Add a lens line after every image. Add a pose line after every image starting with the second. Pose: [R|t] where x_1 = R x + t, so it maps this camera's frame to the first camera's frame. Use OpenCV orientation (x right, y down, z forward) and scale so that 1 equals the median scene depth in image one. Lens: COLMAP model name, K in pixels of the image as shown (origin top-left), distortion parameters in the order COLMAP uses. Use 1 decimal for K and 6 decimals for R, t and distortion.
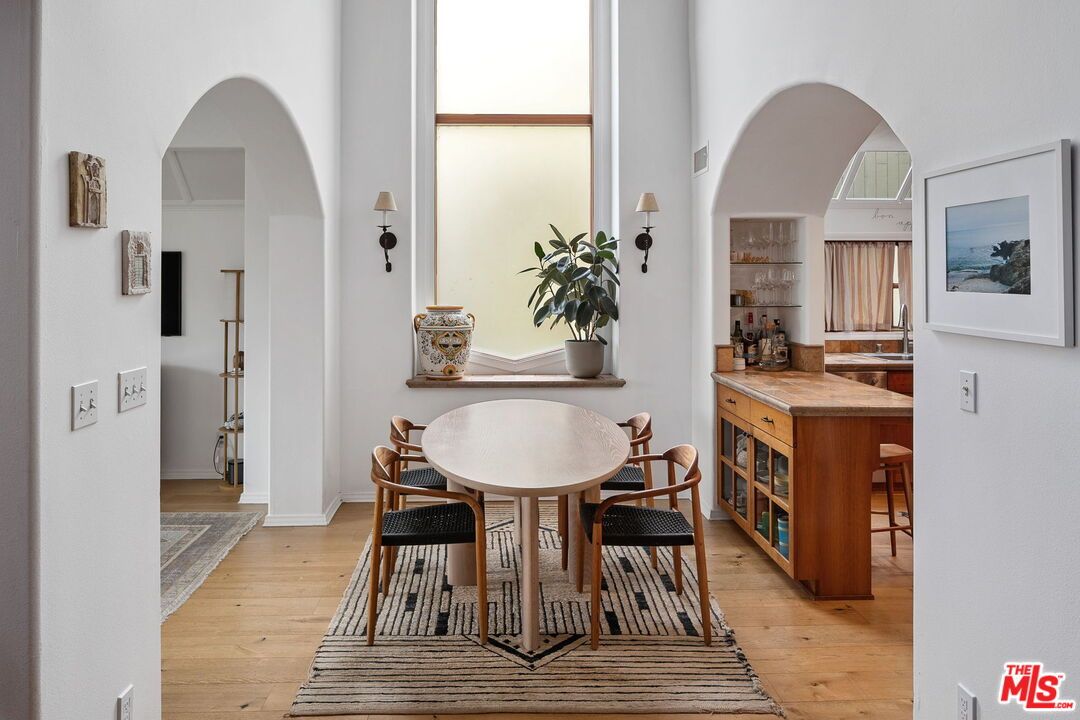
lens RADIAL K [[749.5, 0, 533.8], [0, 749.5, 269.3], [0, 0, 1]] dist [-0.006555, -0.002010]
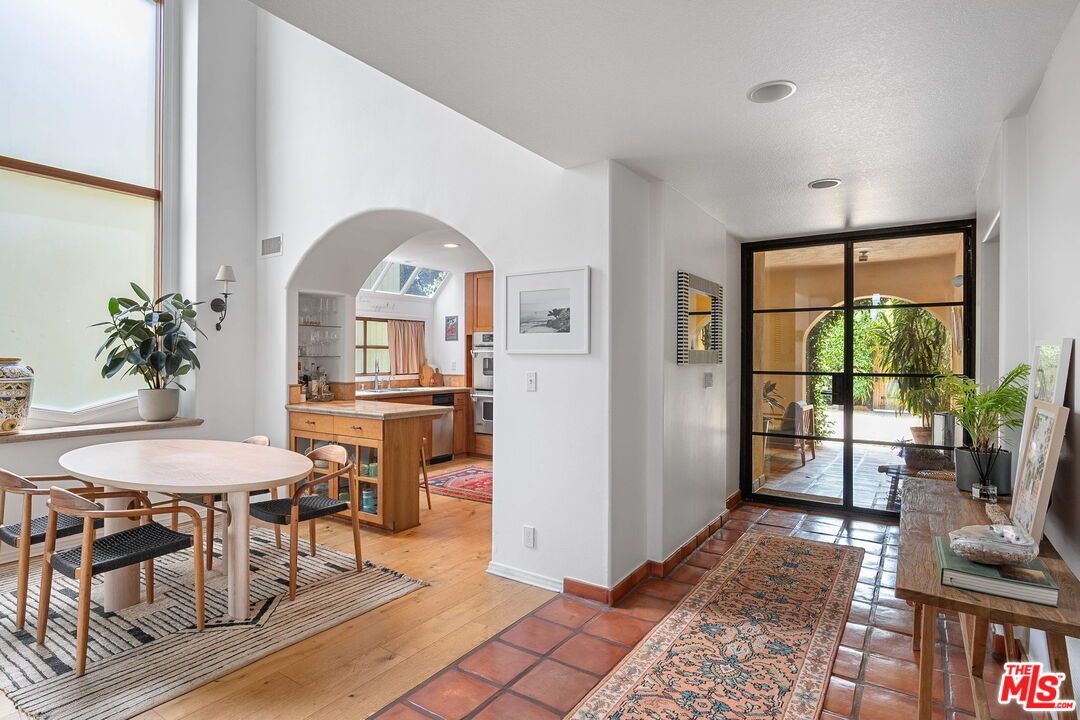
lens RADIAL K [[564.4, 0, 539.5], [0, 564.4, 359.6], [0, 0, 1]] dist [0.000120, 0.000535]
pose [[0.578071, -0.002587, 0.815982, -0.422272], [-0.008077, 0.999928, 0.008892, 0.055010], [-0.815946, -0.011731, 0.578009, 0.049885]]
